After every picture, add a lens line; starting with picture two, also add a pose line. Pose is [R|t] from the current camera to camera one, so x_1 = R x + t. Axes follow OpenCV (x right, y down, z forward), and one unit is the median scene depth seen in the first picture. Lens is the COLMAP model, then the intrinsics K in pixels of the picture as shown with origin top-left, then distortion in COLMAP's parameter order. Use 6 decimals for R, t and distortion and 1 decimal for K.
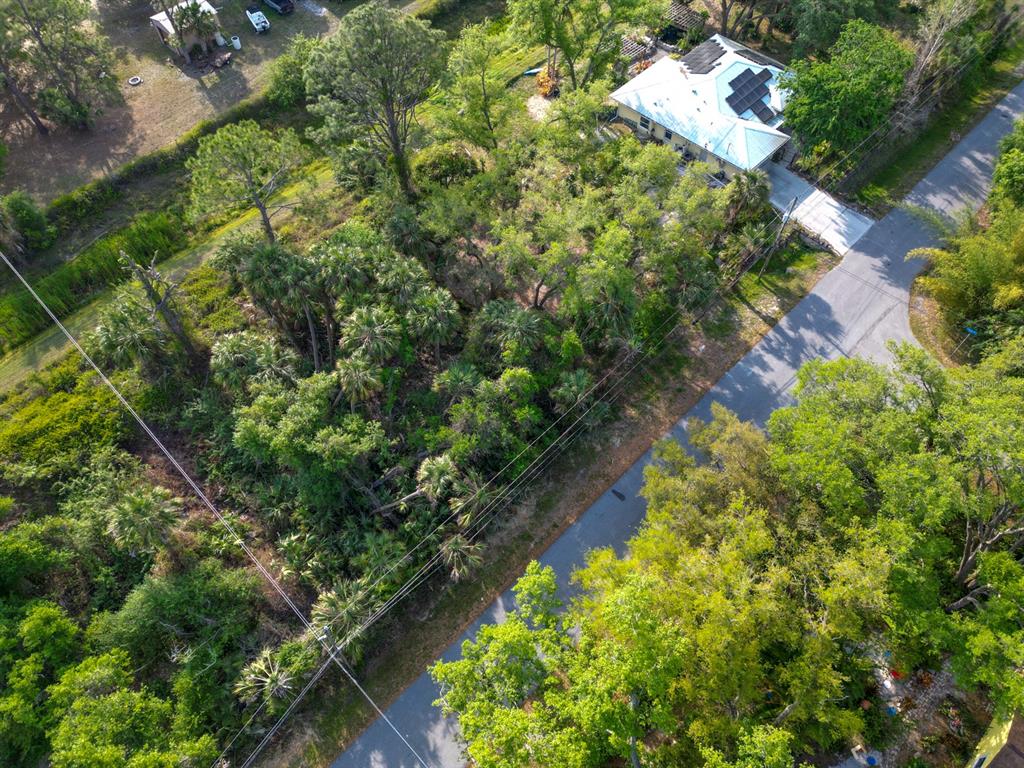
lens RADIAL K [[703.3, 0, 512.0], [0, 703.3, 384.0], [0, 0, 1]] dist [0.048792, -0.001586]
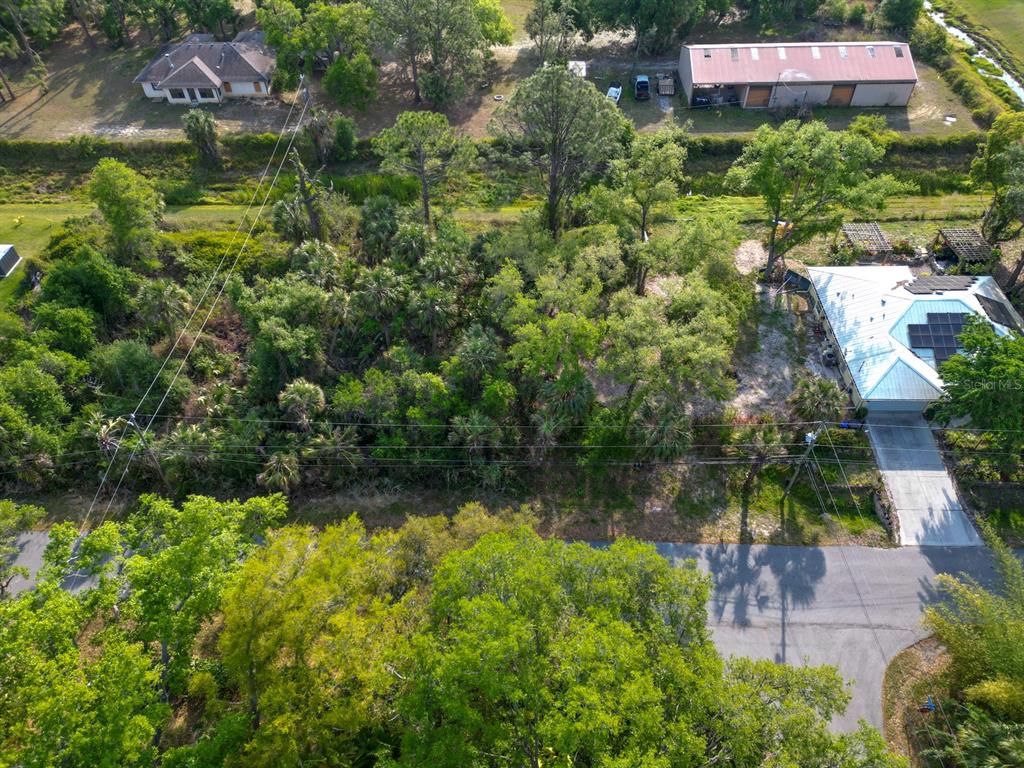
lens RADIAL K [[703.3, 0, 512.0], [0, 703.3, 384.0], [0, 0, 1]] dist [0.048792, -0.001586]
pose [[0.687795, 0.534188, -0.491510, 0.463444], [-0.606325, 0.795064, 0.015639, -0.074483], [0.399135, 0.287258, 0.870732, 0.093284]]
